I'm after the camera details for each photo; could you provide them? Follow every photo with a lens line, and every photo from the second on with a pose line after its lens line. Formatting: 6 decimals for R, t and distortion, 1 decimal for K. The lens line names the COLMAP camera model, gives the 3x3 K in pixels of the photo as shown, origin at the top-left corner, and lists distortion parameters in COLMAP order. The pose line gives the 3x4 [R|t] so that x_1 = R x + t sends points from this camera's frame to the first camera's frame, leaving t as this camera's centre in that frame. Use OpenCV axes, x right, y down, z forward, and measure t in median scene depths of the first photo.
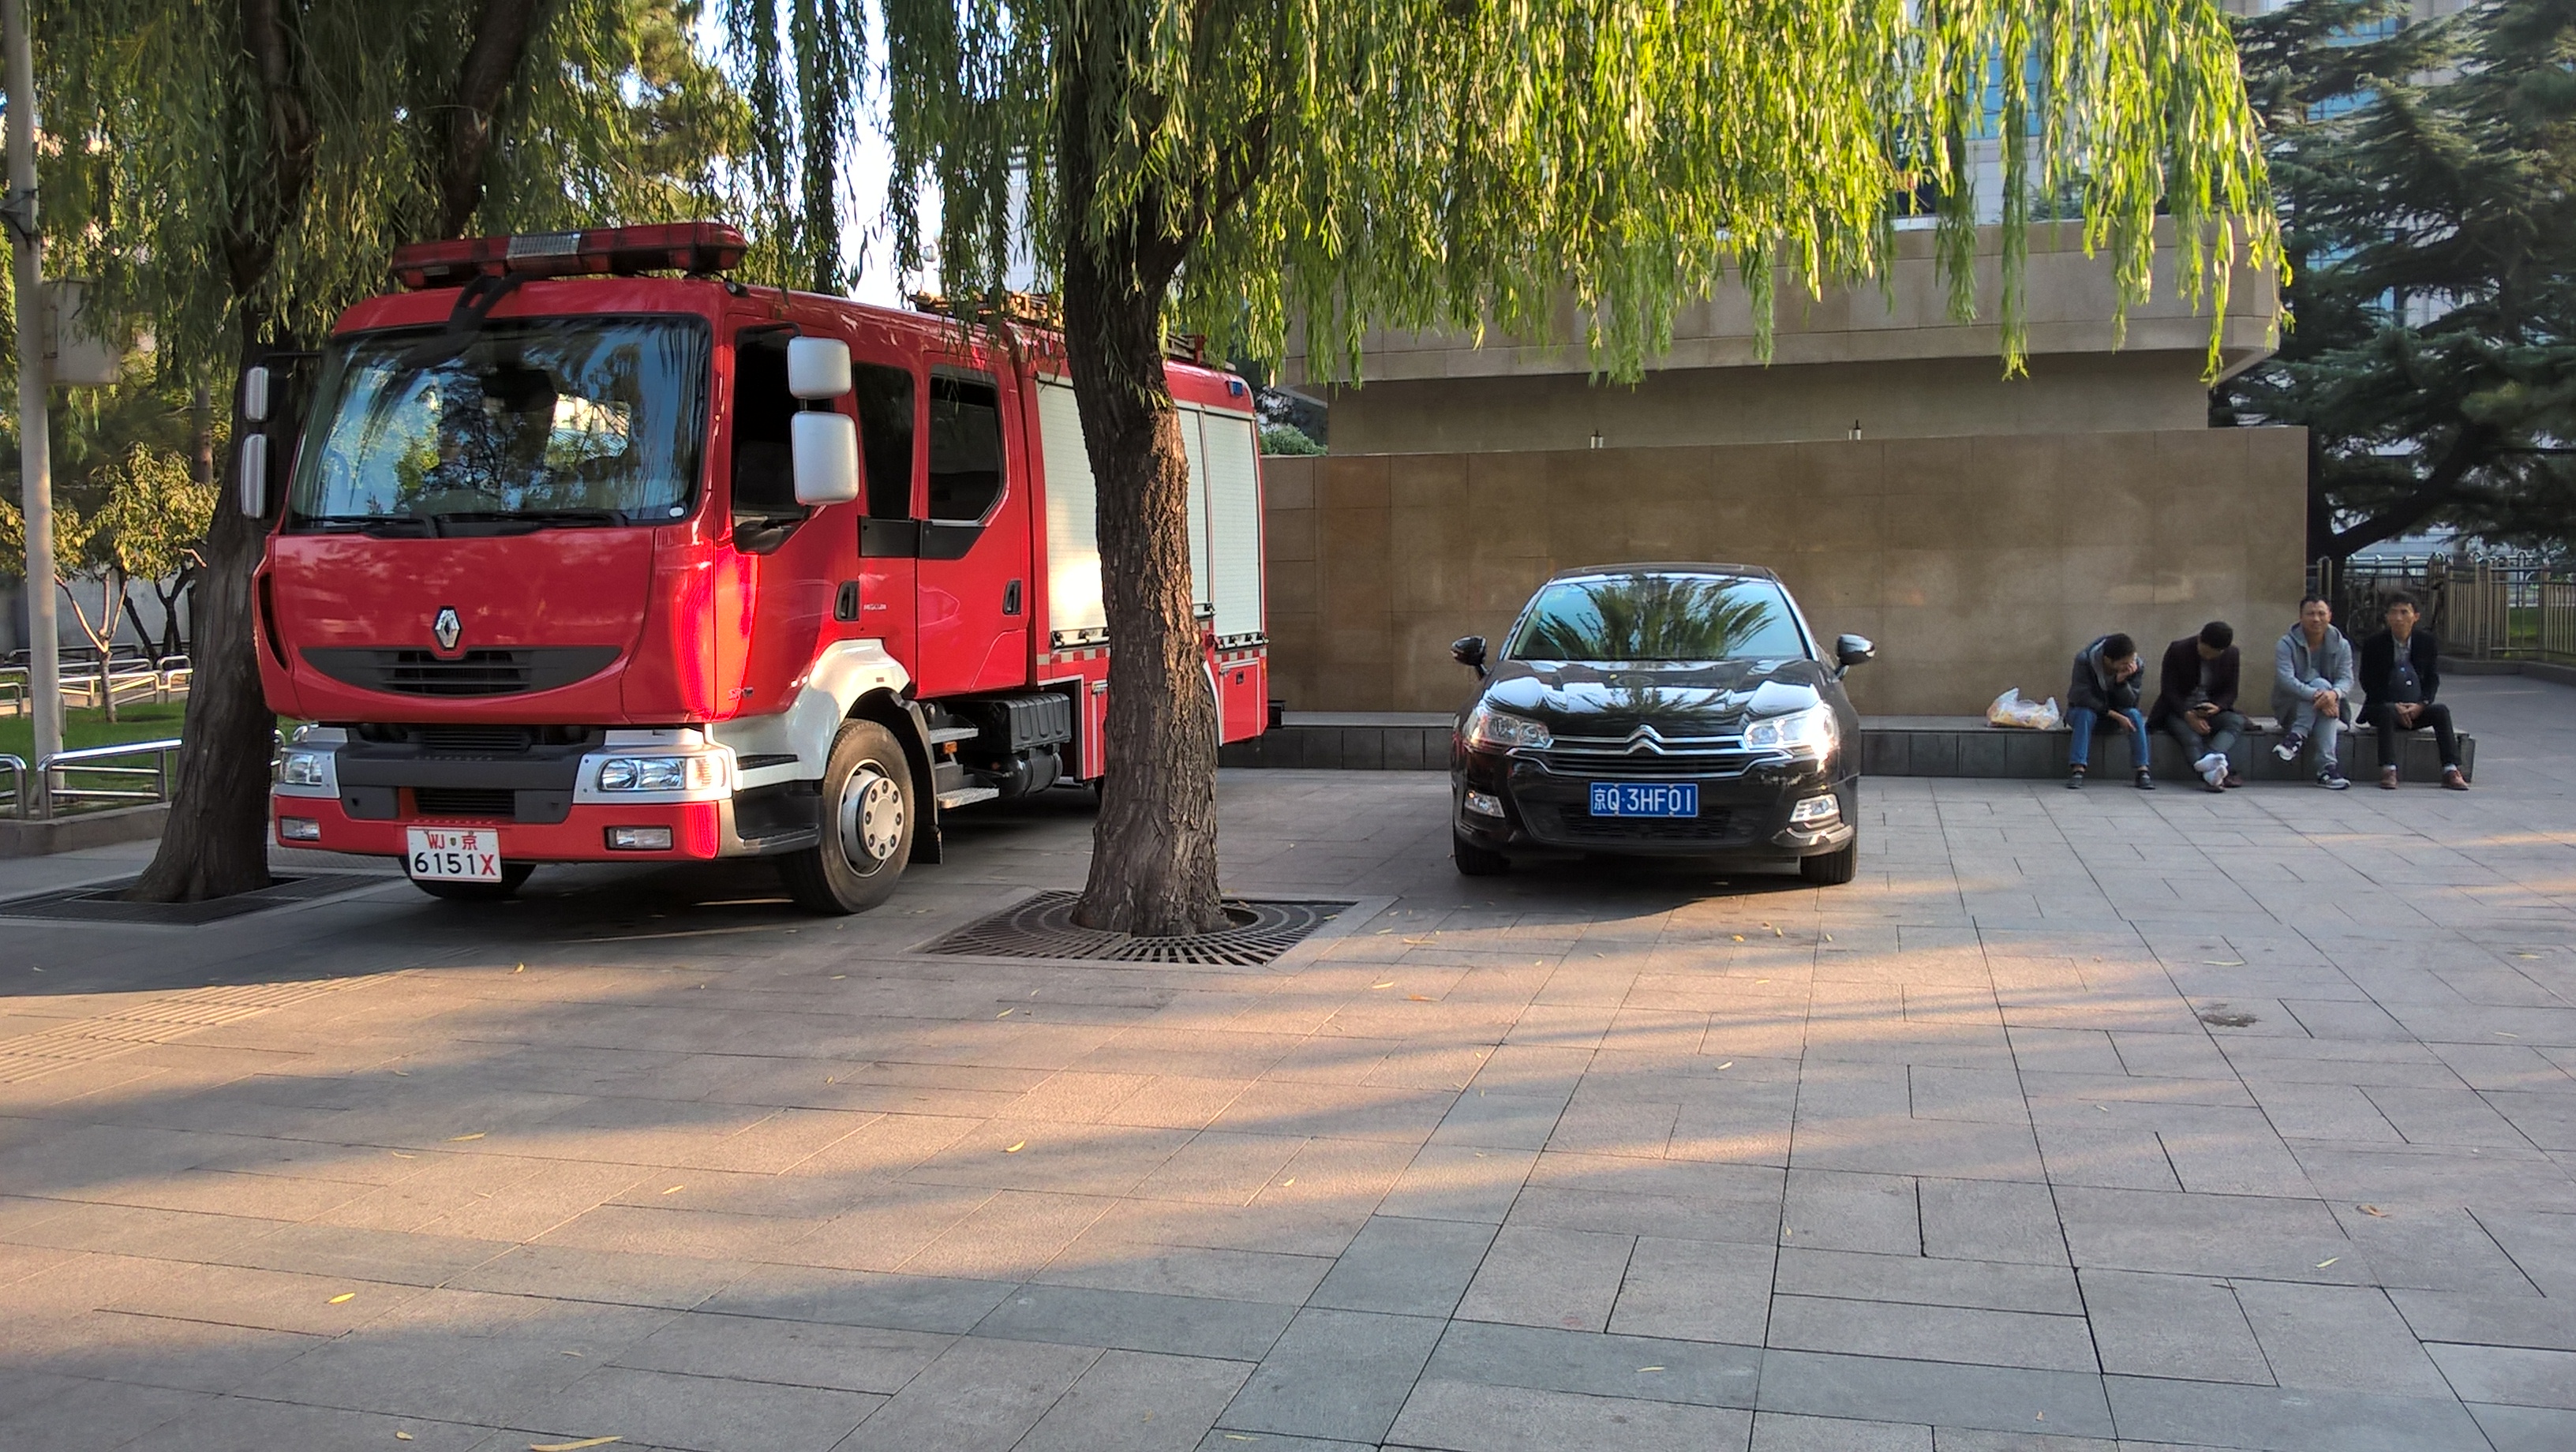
lens RADIAL K [[2110.4, 0, 1289.7], [0, 2110.4, 721.1], [0, 0, 1]] dist [0.015242, -0.009153]
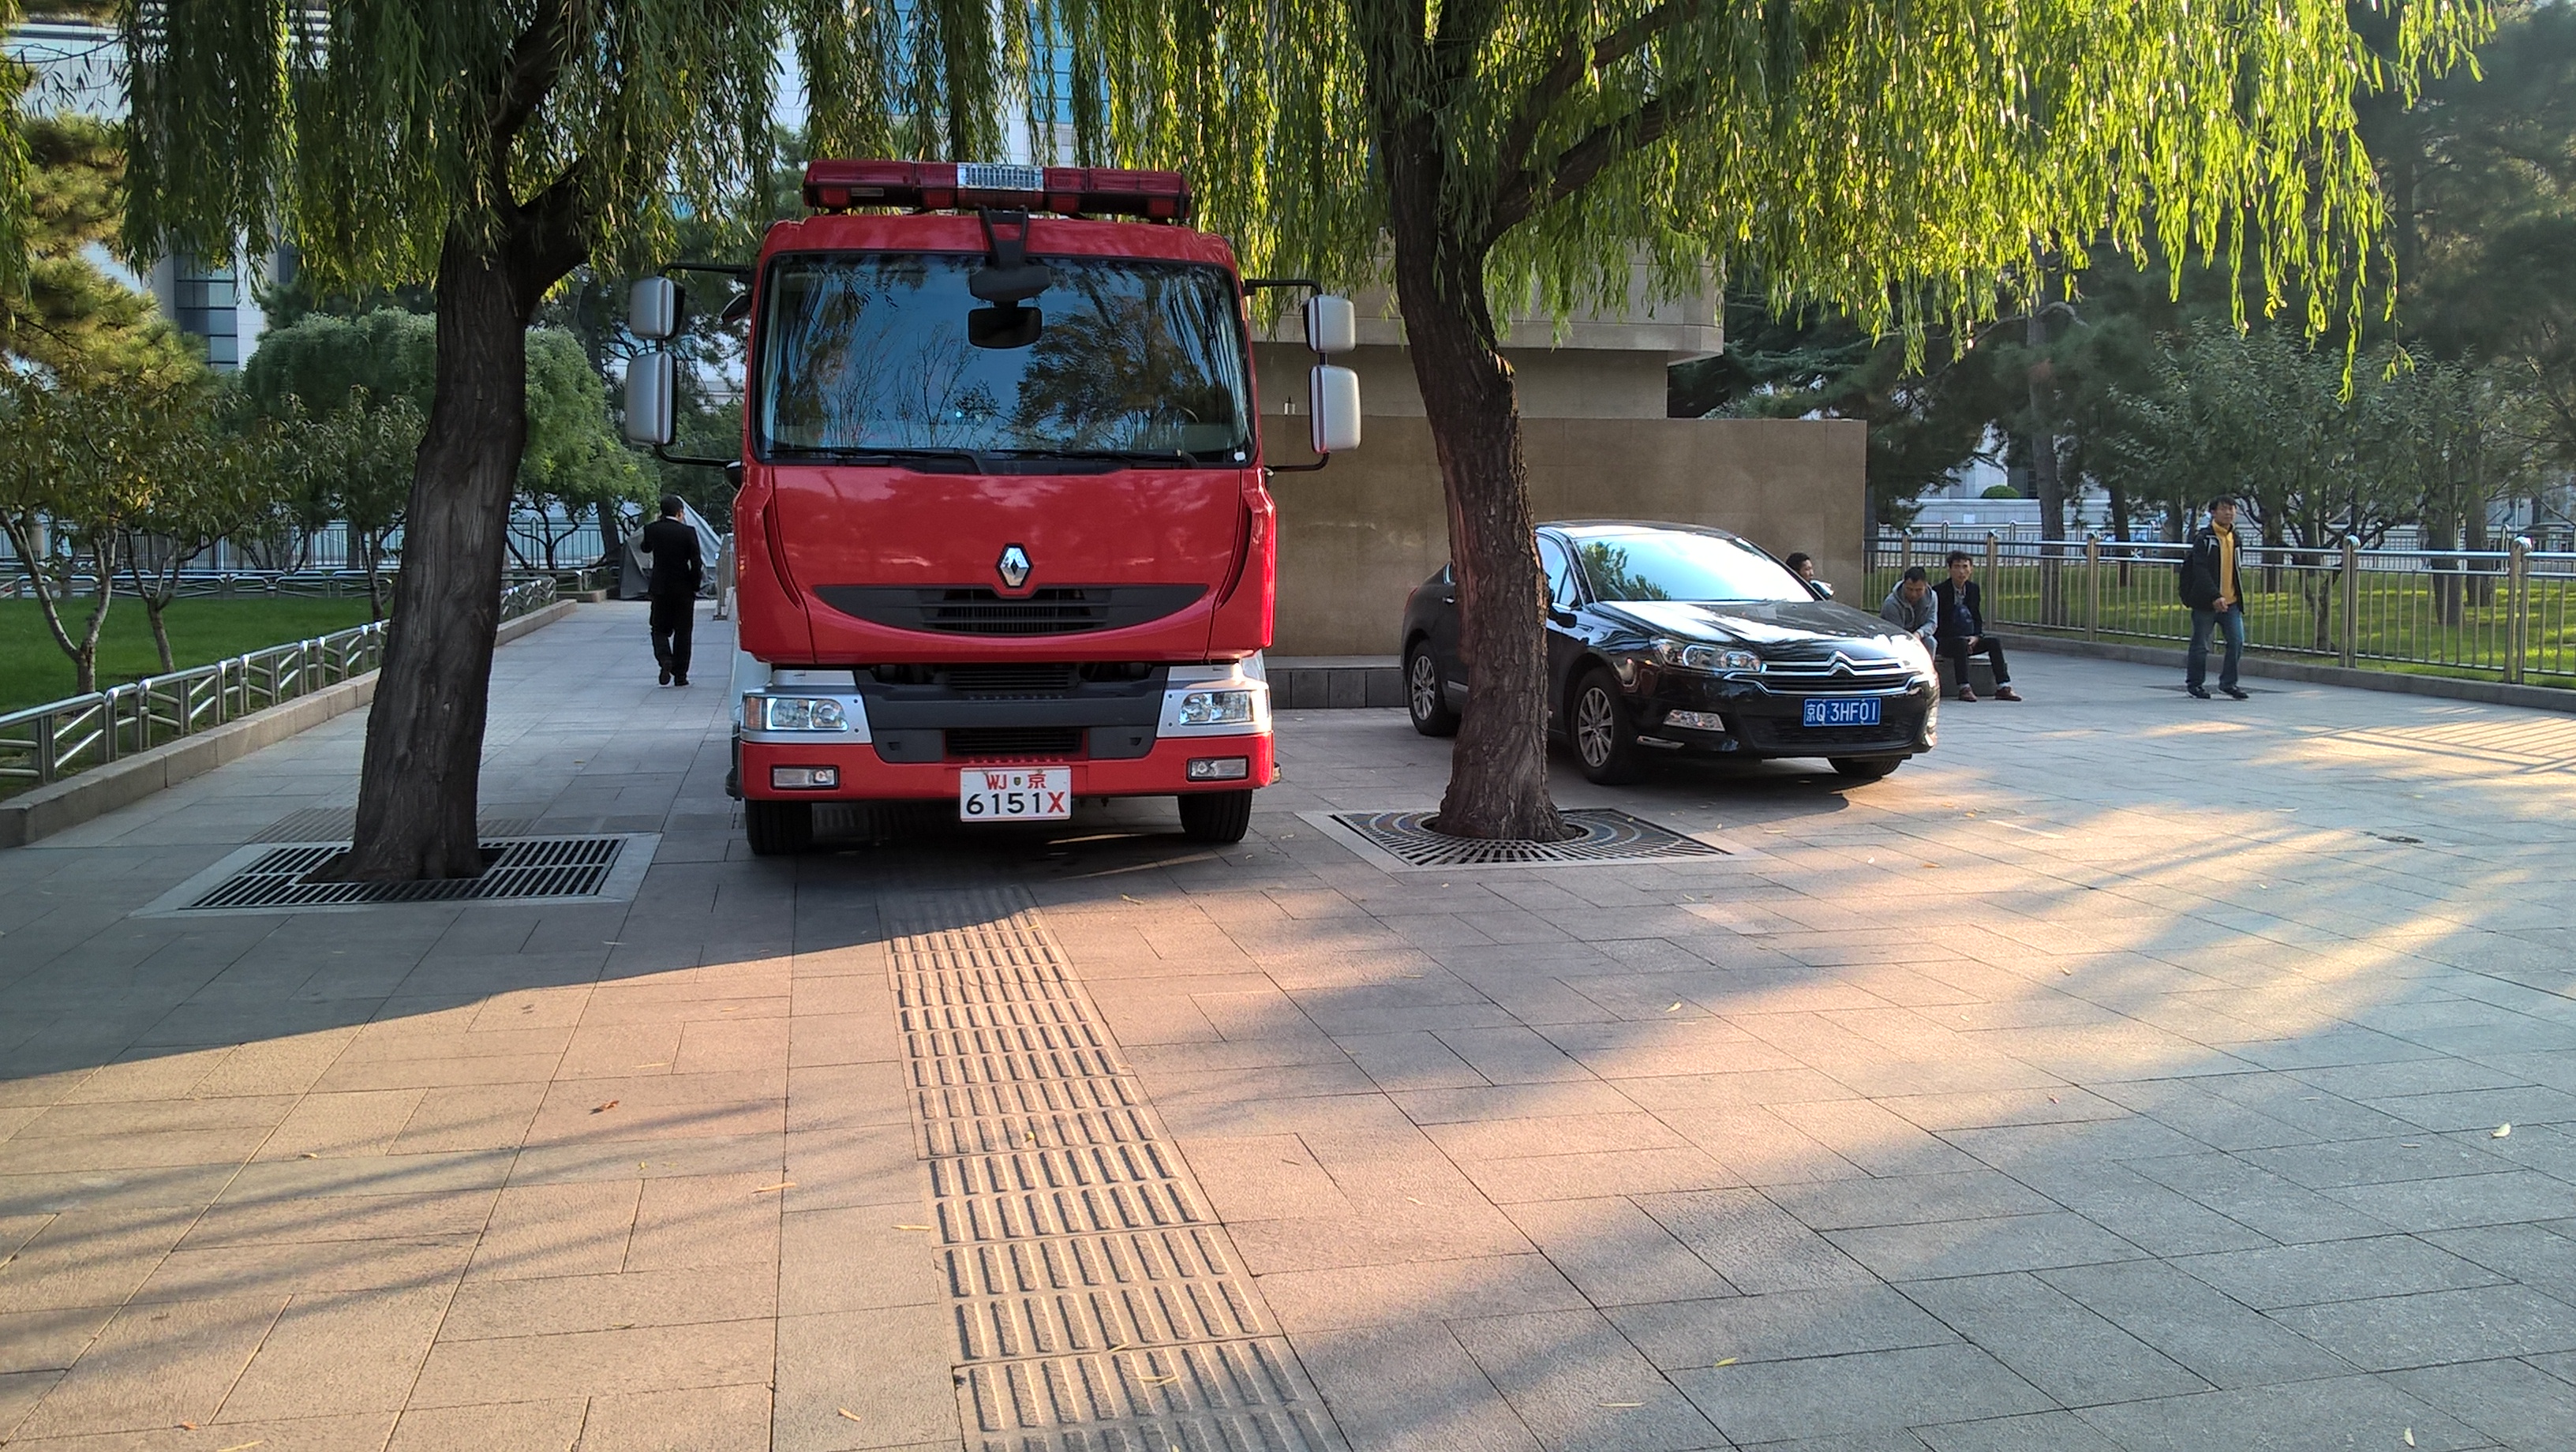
lens RADIAL K [[2110.4, 0, 1293.6], [0, 2110.4, 727.1], [0, 0, 1]] dist [0.015242, -0.009153]
pose [[0.881328, -0.029574, 0.471578, -0.736910], [0.019432, 0.999464, 0.026363, 0.007899], [-0.472105, -0.014071, 0.881430, 0.064830]]
